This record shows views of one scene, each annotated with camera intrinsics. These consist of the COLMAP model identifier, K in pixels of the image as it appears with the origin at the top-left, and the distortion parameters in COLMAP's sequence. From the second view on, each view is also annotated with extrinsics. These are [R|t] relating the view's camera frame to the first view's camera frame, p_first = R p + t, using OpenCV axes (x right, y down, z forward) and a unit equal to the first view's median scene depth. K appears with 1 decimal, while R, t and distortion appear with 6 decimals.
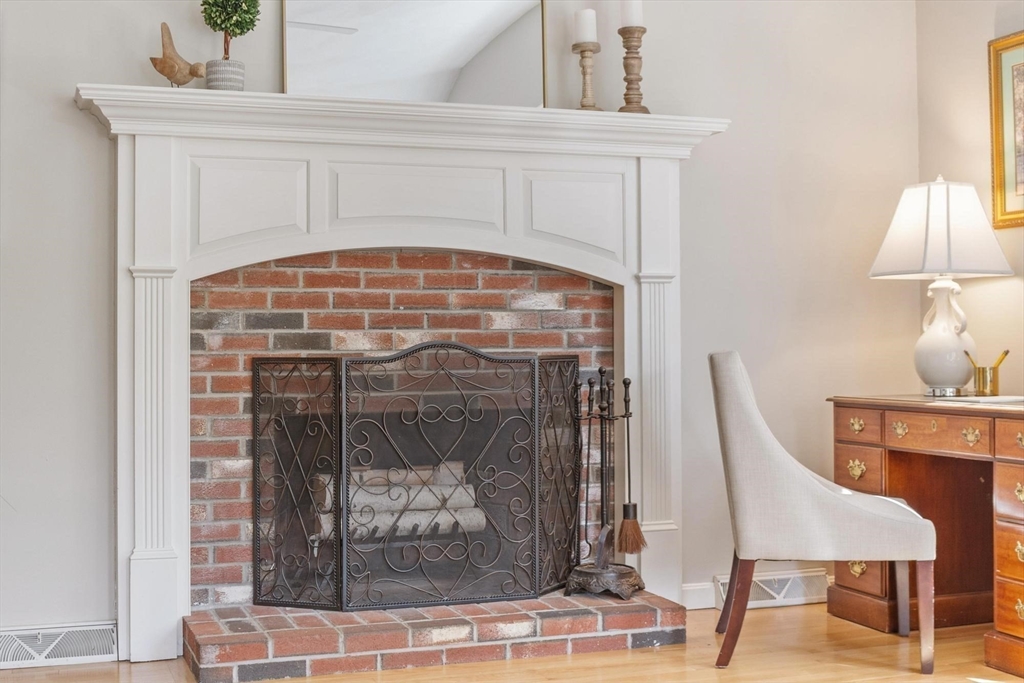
lens RADIAL K [[1353.8, 0, 511.1], [0, 1353.8, 340.3], [0, 0, 1]] dist [-0.100428, 0.000000]
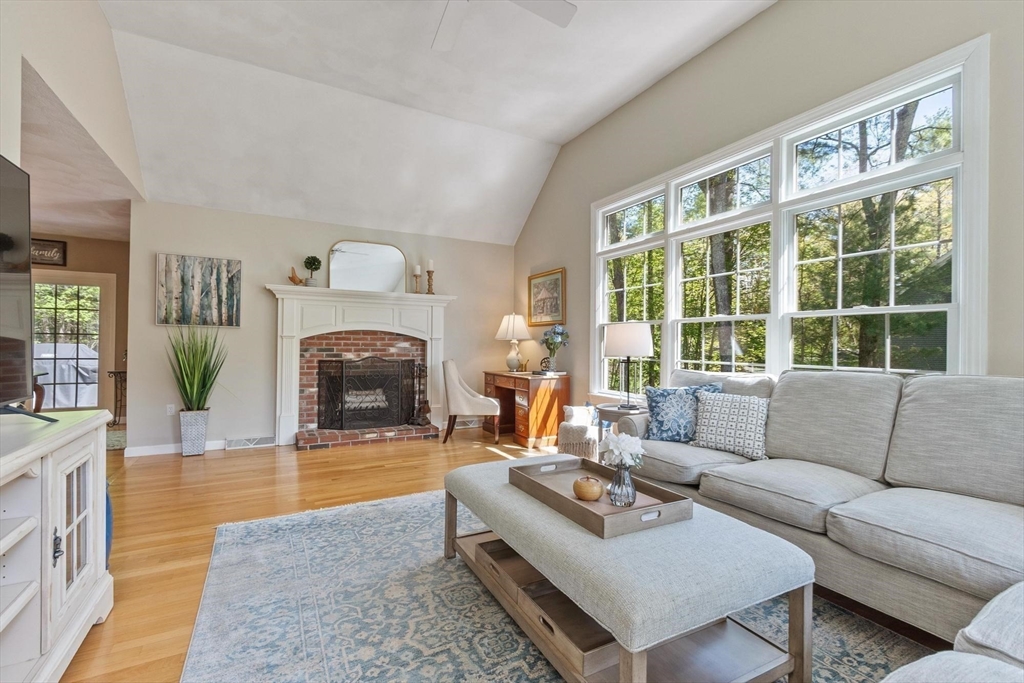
lens RADIAL K [[445.9, 0, 508.5], [0, 445.9, 341.6], [0, 0, 1]] dist [0.000286, -0.000432]
pose [[0.989488, 0.015655, 0.143765, 0.137668], [-0.015005, 0.999872, -0.005607, -0.037346], [-0.143834, 0.003391, 0.989596, -0.253326]]
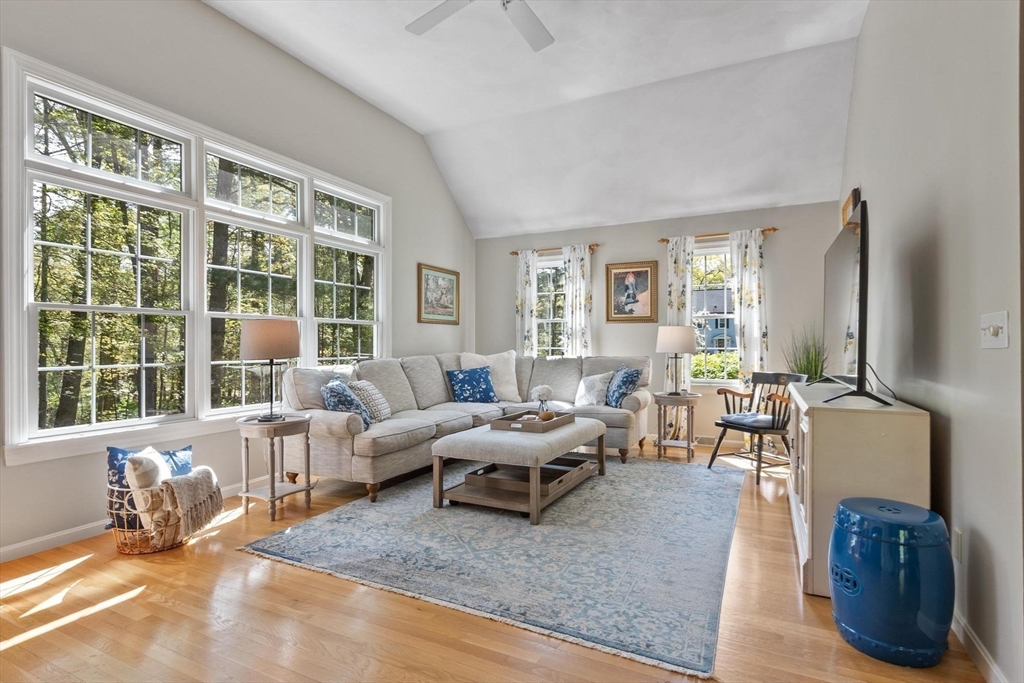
lens RADIAL K [[509.3, 0, 510.8], [0, 509.3, 343.2], [0, 0, 1]] dist [0.000339, 0.000203]
pose [[-0.683192, 0.012236, 0.730137, -0.823971], [0.010661, 0.999920, -0.006782, -0.028089], [-0.730161, 0.003151, -0.683268, 1.805392]]
